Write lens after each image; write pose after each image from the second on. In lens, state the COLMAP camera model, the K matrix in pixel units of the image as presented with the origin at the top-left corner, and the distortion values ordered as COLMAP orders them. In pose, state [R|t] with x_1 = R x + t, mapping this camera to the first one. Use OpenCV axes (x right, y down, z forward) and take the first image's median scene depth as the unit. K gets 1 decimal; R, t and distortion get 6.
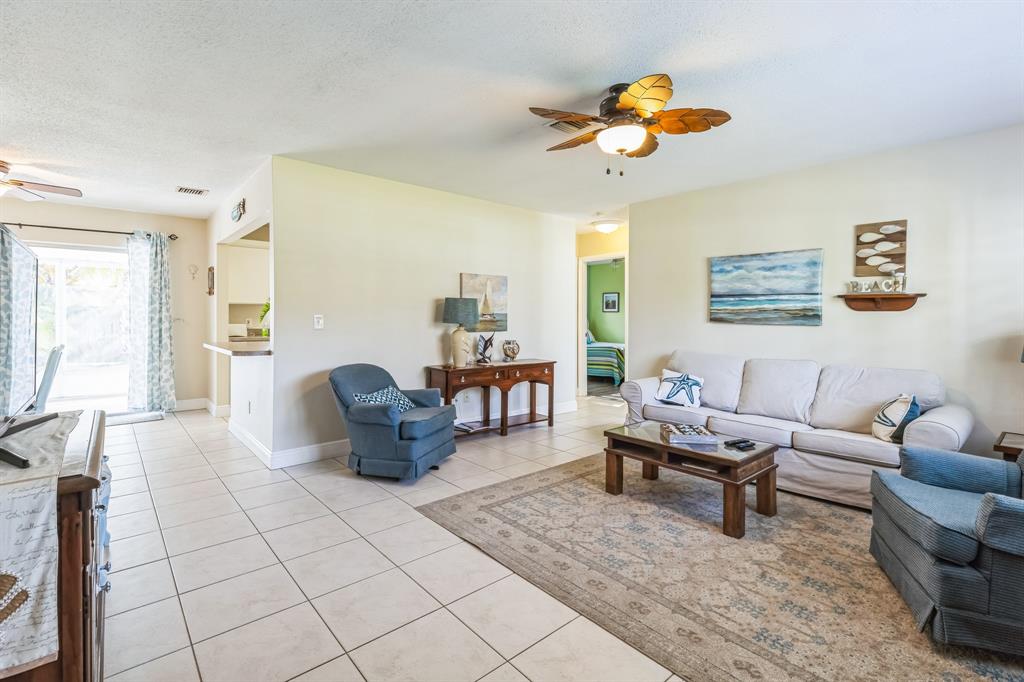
lens RADIAL K [[465.2, 0, 524.6], [0, 465.2, 315.8], [0, 0, 1]] dist [-0.001254, -0.000252]
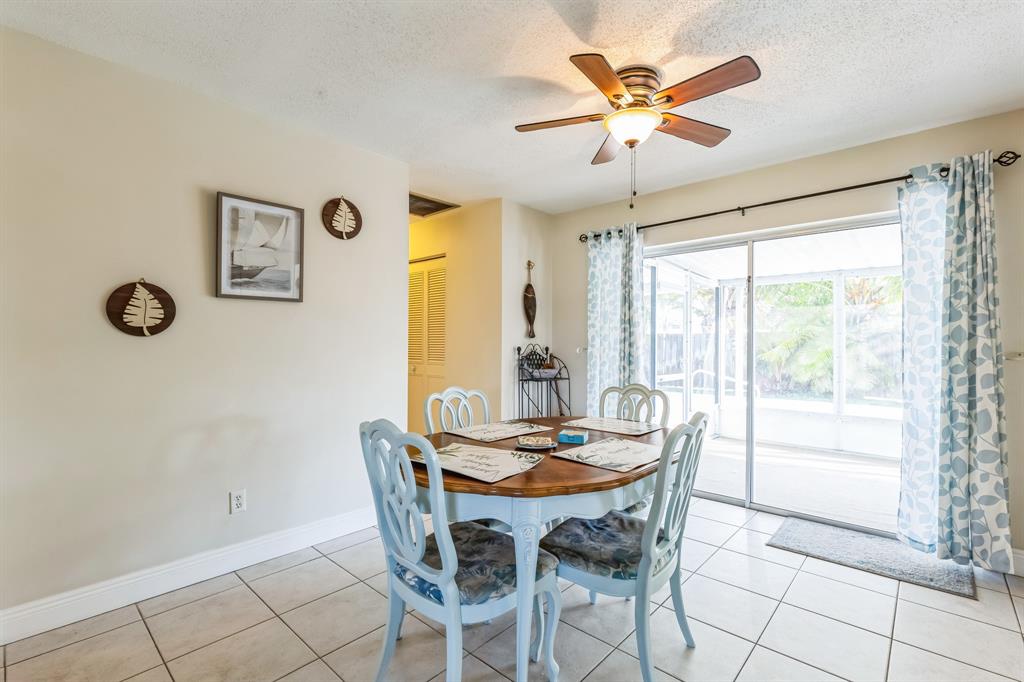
lens RADIAL K [[465.2, 0, 510.7], [0, 465.2, 342.7], [0, 0, 1]] dist [-0.001254, -0.000252]
pose [[0.099405, -0.000067, -0.995047, -0.402763], [-0.004720, 0.999989, -0.000539, -0.000809], [0.995036, 0.004750, 0.099403, 0.538595]]
